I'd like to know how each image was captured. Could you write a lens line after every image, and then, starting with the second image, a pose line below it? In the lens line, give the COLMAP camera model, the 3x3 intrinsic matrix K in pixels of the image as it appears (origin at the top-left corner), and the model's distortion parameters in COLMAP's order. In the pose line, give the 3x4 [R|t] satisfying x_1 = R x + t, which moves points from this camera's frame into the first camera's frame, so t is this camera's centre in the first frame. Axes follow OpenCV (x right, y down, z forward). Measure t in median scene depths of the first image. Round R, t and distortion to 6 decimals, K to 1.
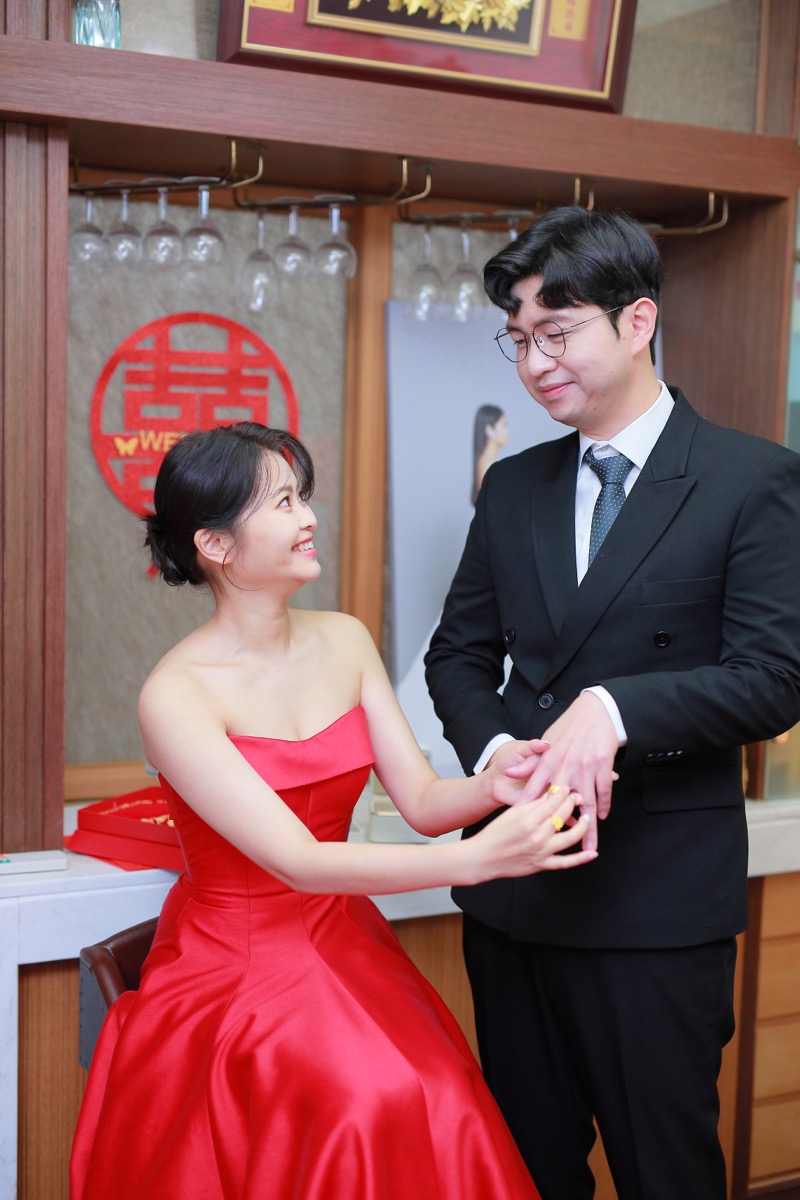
lens RADIAL K [[1689.1, 0, 400.0], [0, 1689.1, 600.0], [0, 0, 1]] dist [0.016676, -0.046007]
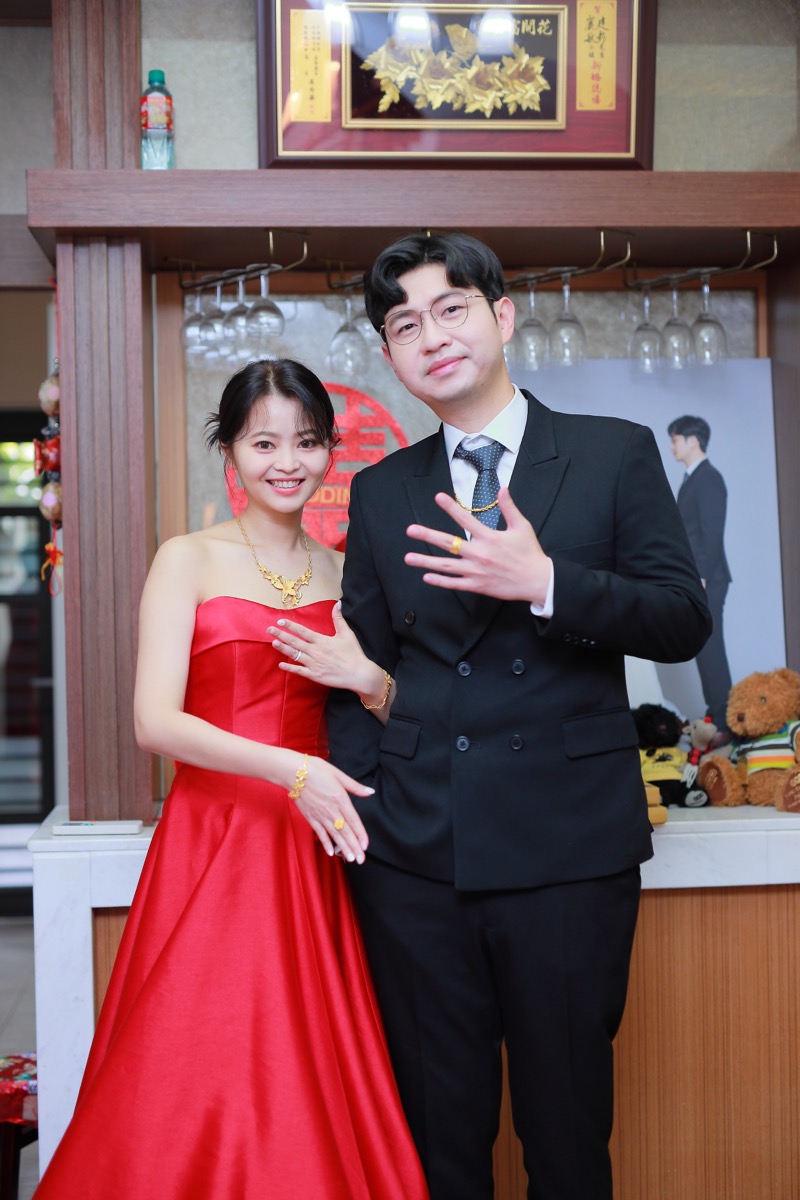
lens RADIAL K [[1689.1, 0, 400.0], [0, 1689.1, 600.0], [0, 0, 1]] dist [0.016676, -0.046007]
pose [[0.927256, -0.037824, -0.372513, 0.402493], [0.006254, 0.996310, -0.085595, 0.089823], [0.374376, 0.077039, 0.924071, -0.059516]]
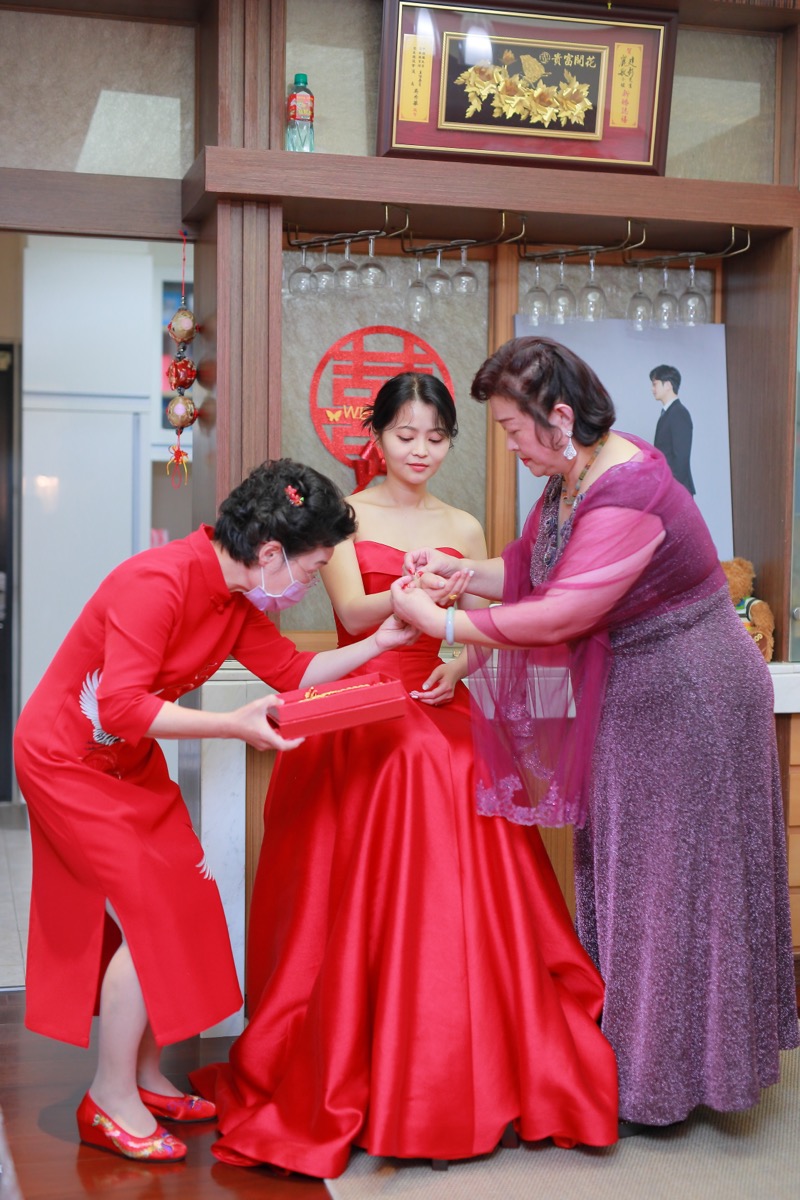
lens RADIAL K [[1689.1, 0, 400.0], [0, 1689.1, 600.0], [0, 0, 1]] dist [0.016676, -0.046007]
pose [[0.977980, -0.009675, -0.208476, 0.221879], [-0.003733, 0.997954, -0.063826, 0.180410], [0.208667, 0.063199, 0.975943, -0.469590]]
